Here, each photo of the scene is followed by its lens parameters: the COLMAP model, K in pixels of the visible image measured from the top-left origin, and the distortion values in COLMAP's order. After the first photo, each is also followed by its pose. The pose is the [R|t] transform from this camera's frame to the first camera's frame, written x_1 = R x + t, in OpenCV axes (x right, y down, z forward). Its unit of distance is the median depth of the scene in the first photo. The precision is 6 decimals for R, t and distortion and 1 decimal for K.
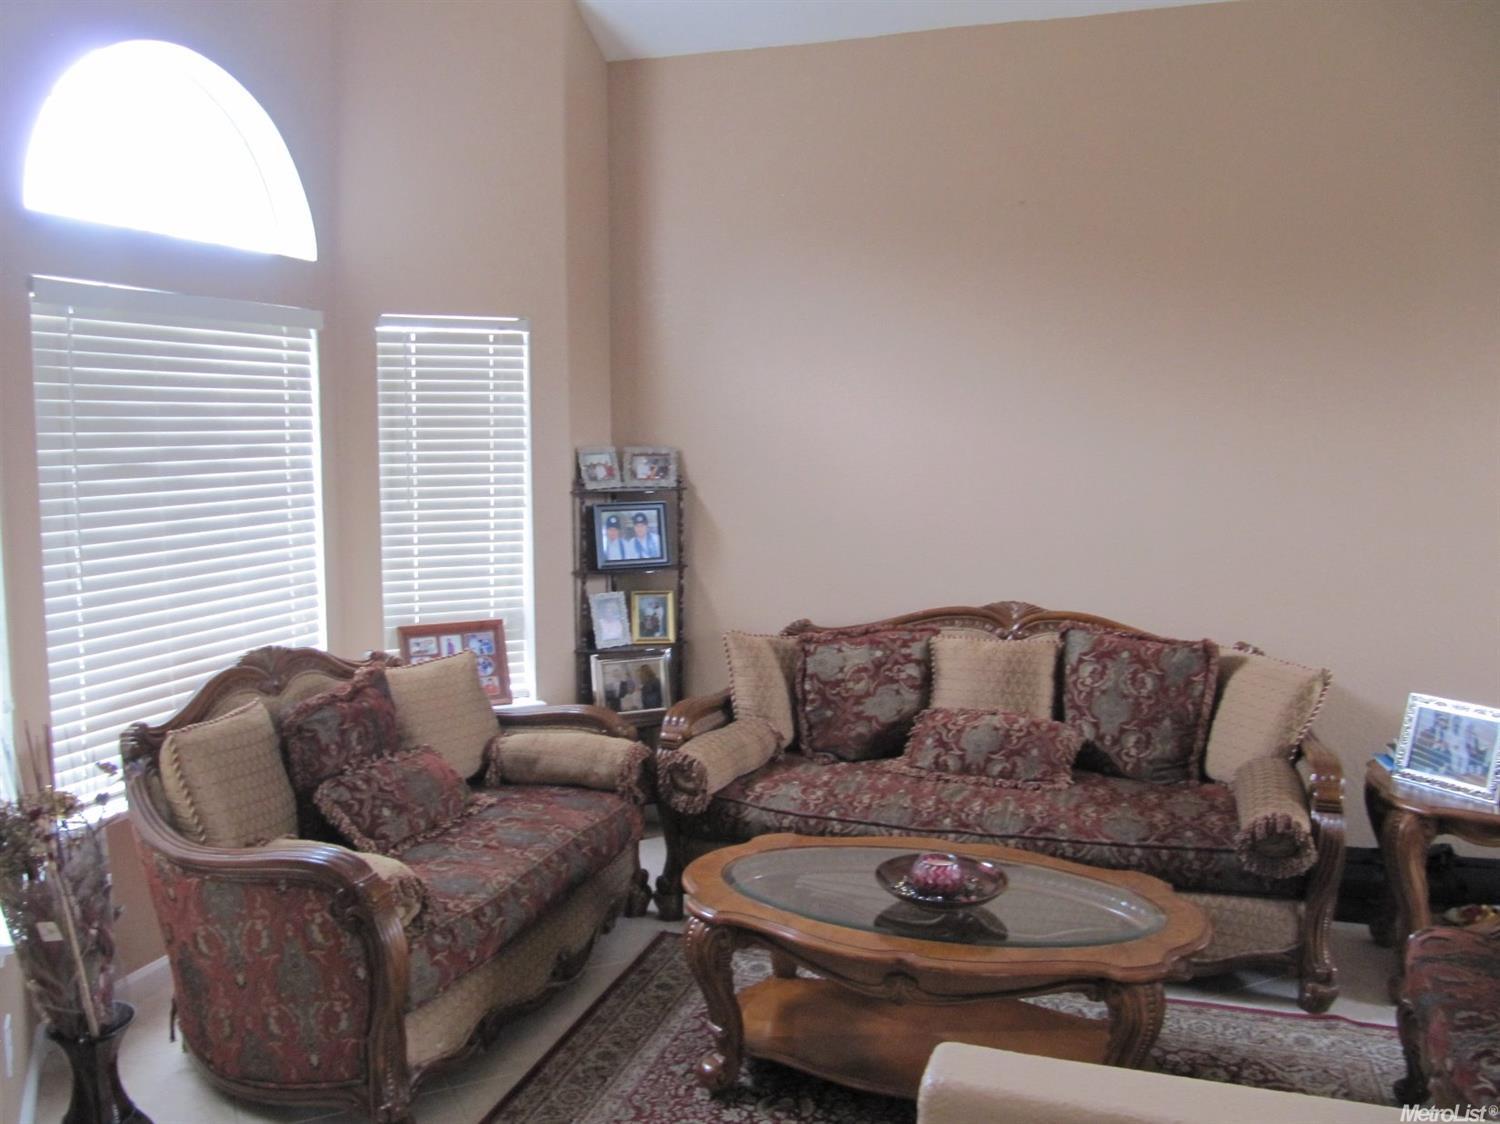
lens RADIAL K [[1239.6, 0, 736.0], [0, 1239.6, 551.8], [0, 0, 1]] dist [-0.051762, 0.027038]
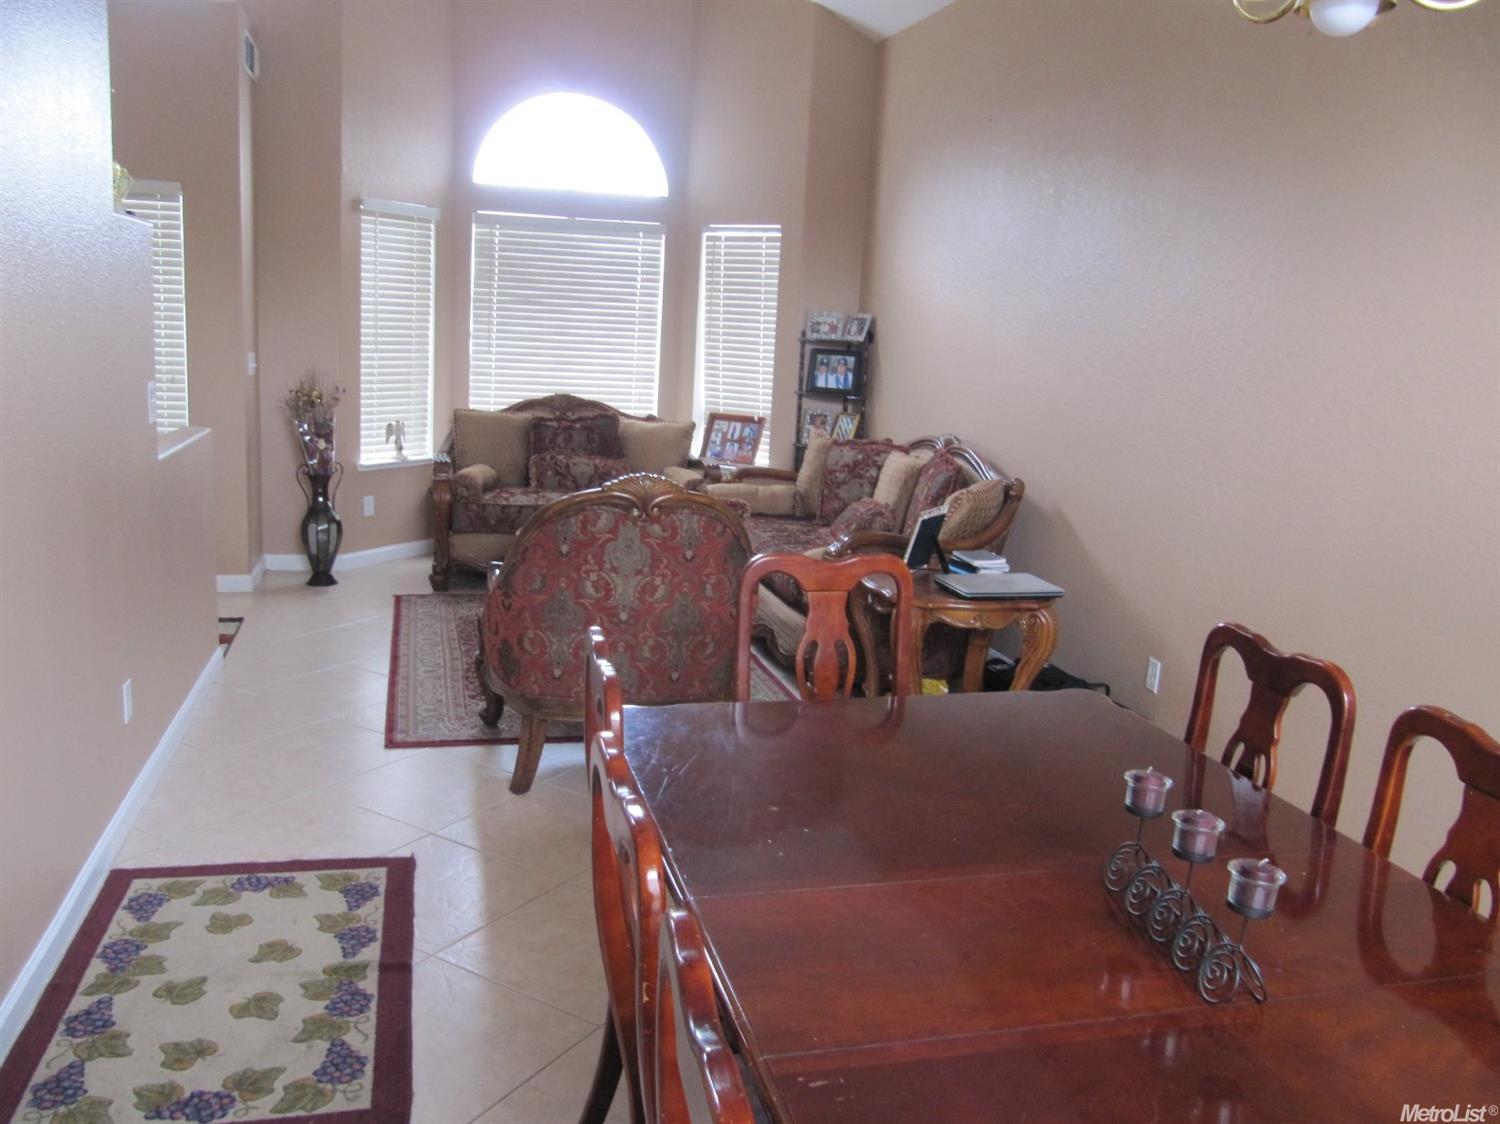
lens RADIAL K [[1239.6, 0, 747.0], [0, 1239.6, 553.2], [0, 0, 1]] dist [-0.051762, 0.027038]
pose [[0.535572, 0.183469, -0.824319, 1.295022], [-0.141417, 0.981816, 0.126643, 0.030892], [0.832565, 0.048746, 0.551778, 0.126026]]
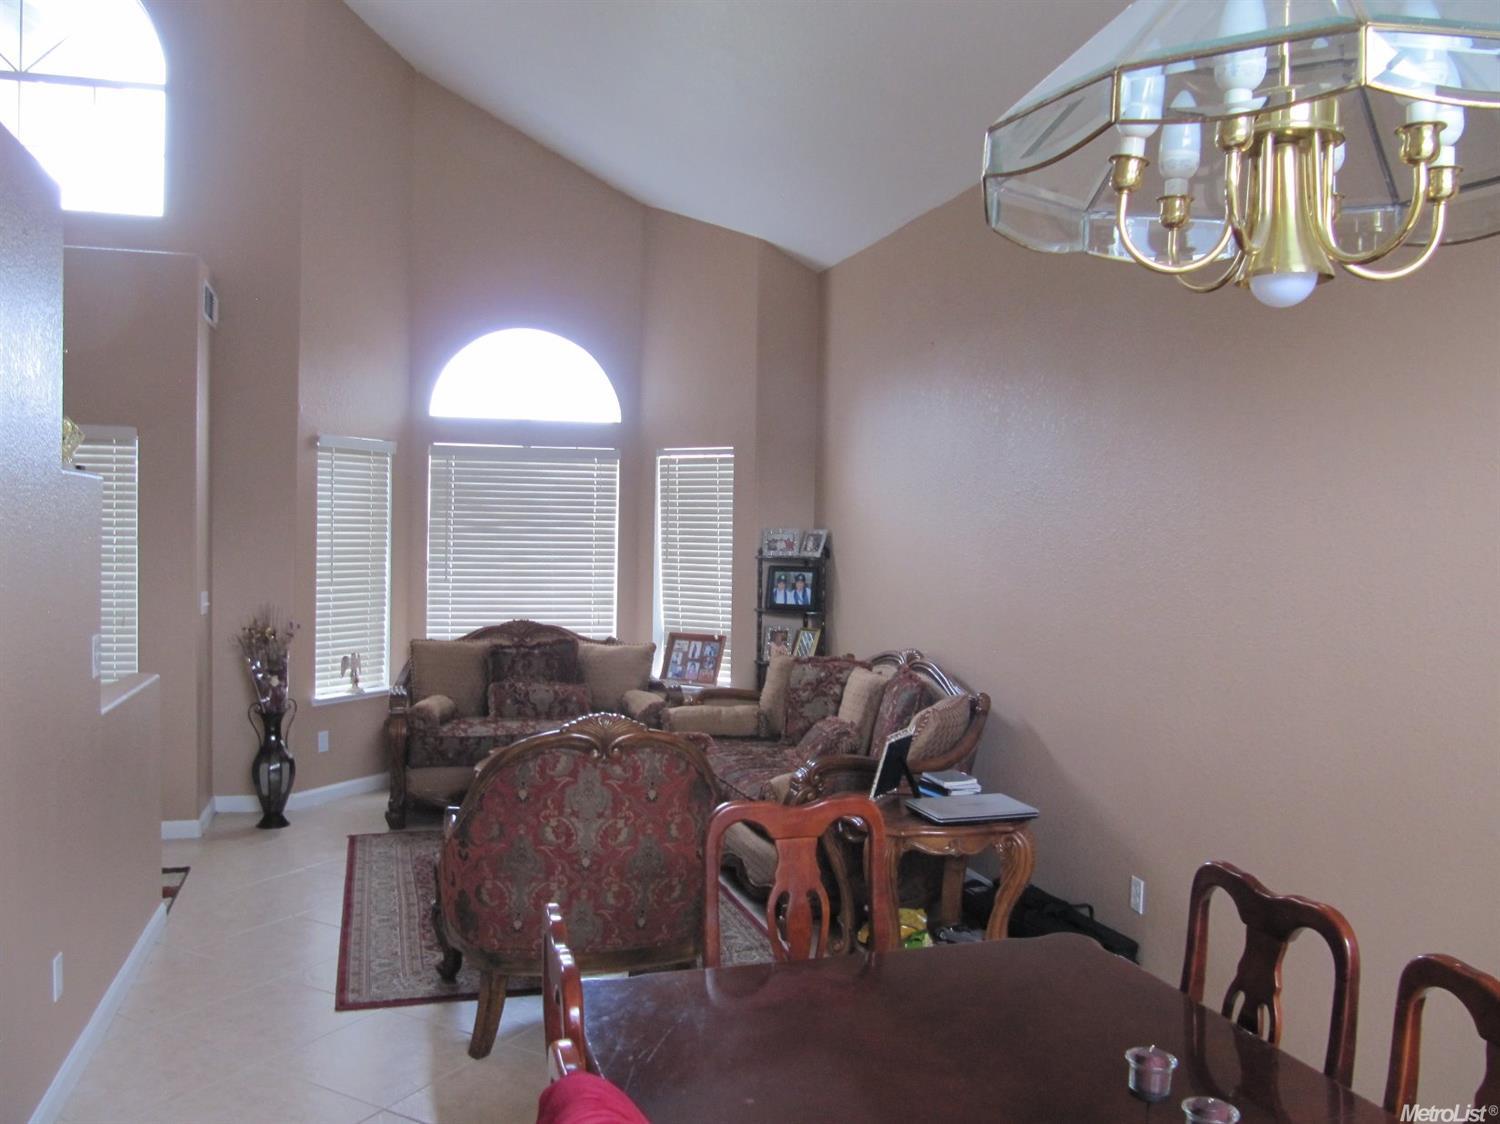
lens RADIAL K [[1239.6, 0, 741.6], [0, 1239.6, 556.8], [0, 0, 1]] dist [-0.051762, 0.027038]
pose [[0.561366, 0.028012, -0.827093, 1.280657], [-0.103446, 0.993963, -0.036548, 0.011199], [0.821077, 0.106077, 0.560875, 0.134020]]
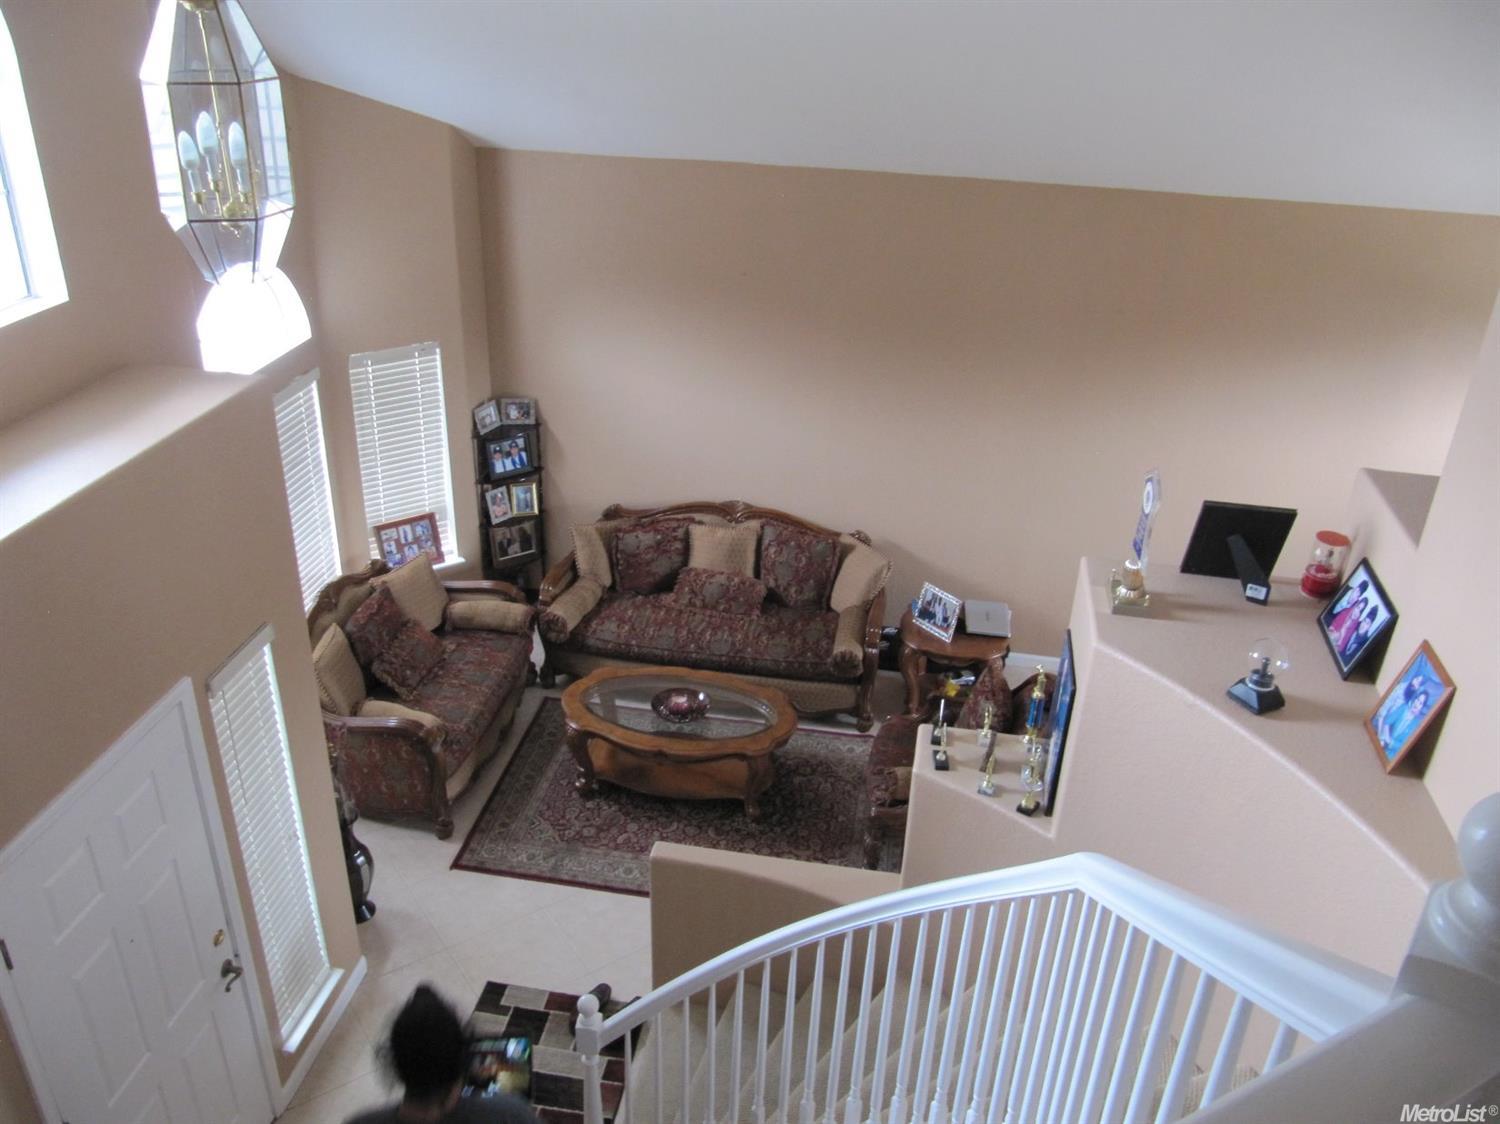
lens RADIAL K [[1239.6, 0, 750.9], [0, 1239.6, 571.3], [0, 0, 1]] dist [-0.051762, 0.027038]
pose [[0.987605, -0.042164, 0.151191, -0.026222], [-0.018540, 0.925165, 0.379112, -0.574341], [-0.155862, -0.377216, 0.912916, -0.687020]]
